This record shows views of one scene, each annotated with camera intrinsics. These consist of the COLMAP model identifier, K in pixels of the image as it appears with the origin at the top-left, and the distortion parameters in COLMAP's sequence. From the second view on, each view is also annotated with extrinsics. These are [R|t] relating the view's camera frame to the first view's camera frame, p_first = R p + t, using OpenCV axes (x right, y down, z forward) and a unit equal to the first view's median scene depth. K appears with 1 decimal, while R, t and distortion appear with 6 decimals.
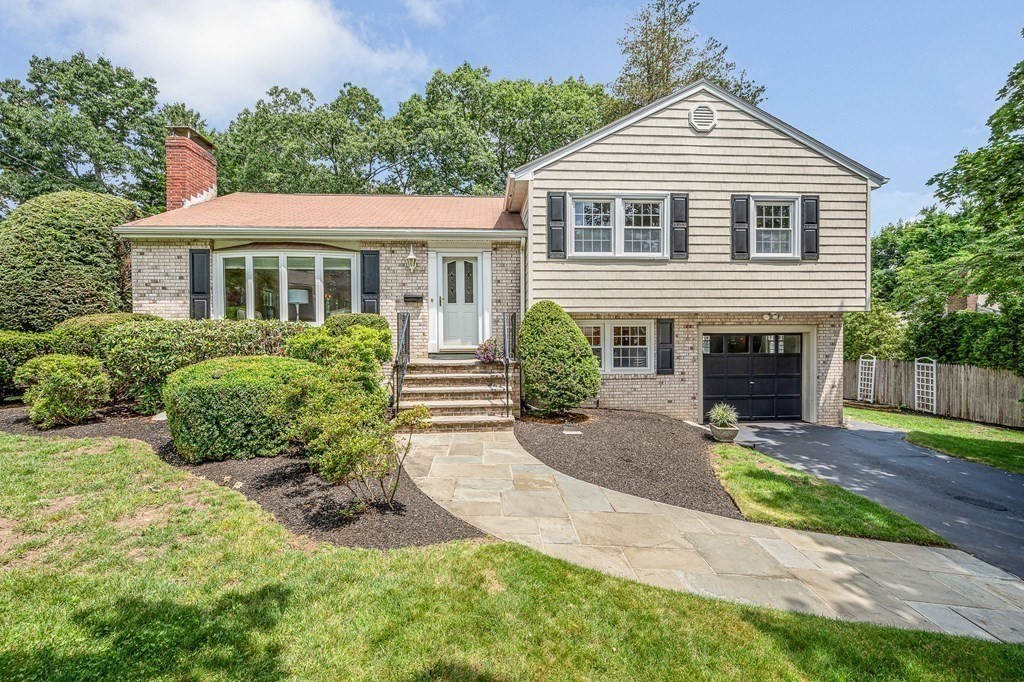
lens RADIAL K [[419.1, 0, 512.3], [0, 419.1, 345.9], [0, 0, 1]] dist [0.000867, -0.000614]
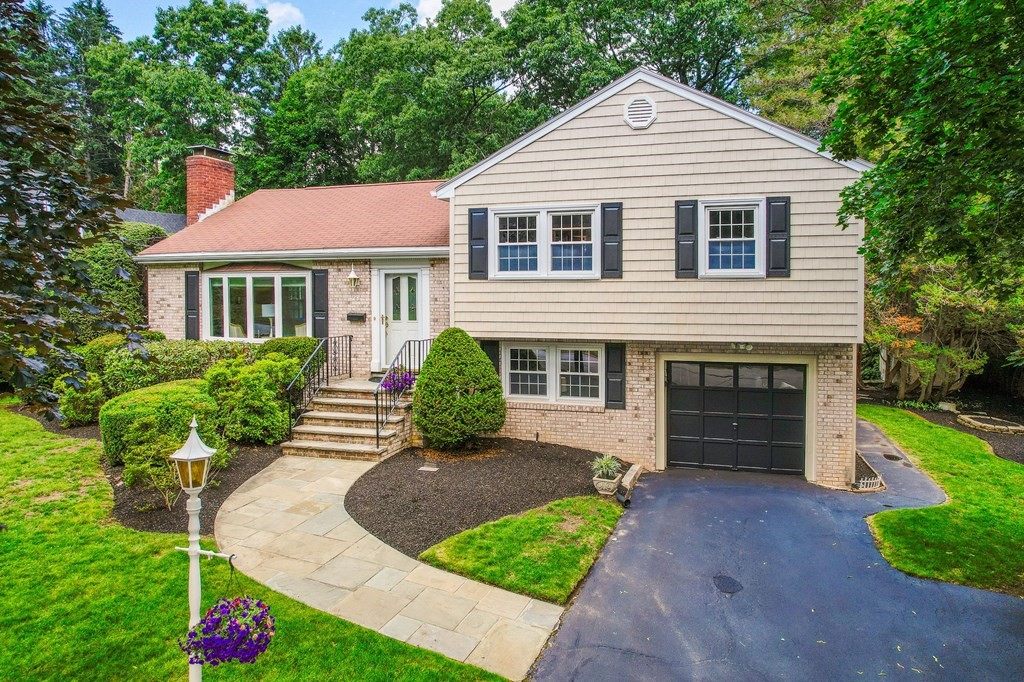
lens RADIAL K [[613.8, 0, 512.6], [0, 613.8, 330.7], [0, 0, 1]] dist [-0.032736, 0.001518]
pose [[0.944193, 0.019543, -0.328813, 0.614843], [-0.012570, 0.999649, 0.023320, -0.124416], [0.329154, -0.017885, 0.944107, -0.256705]]
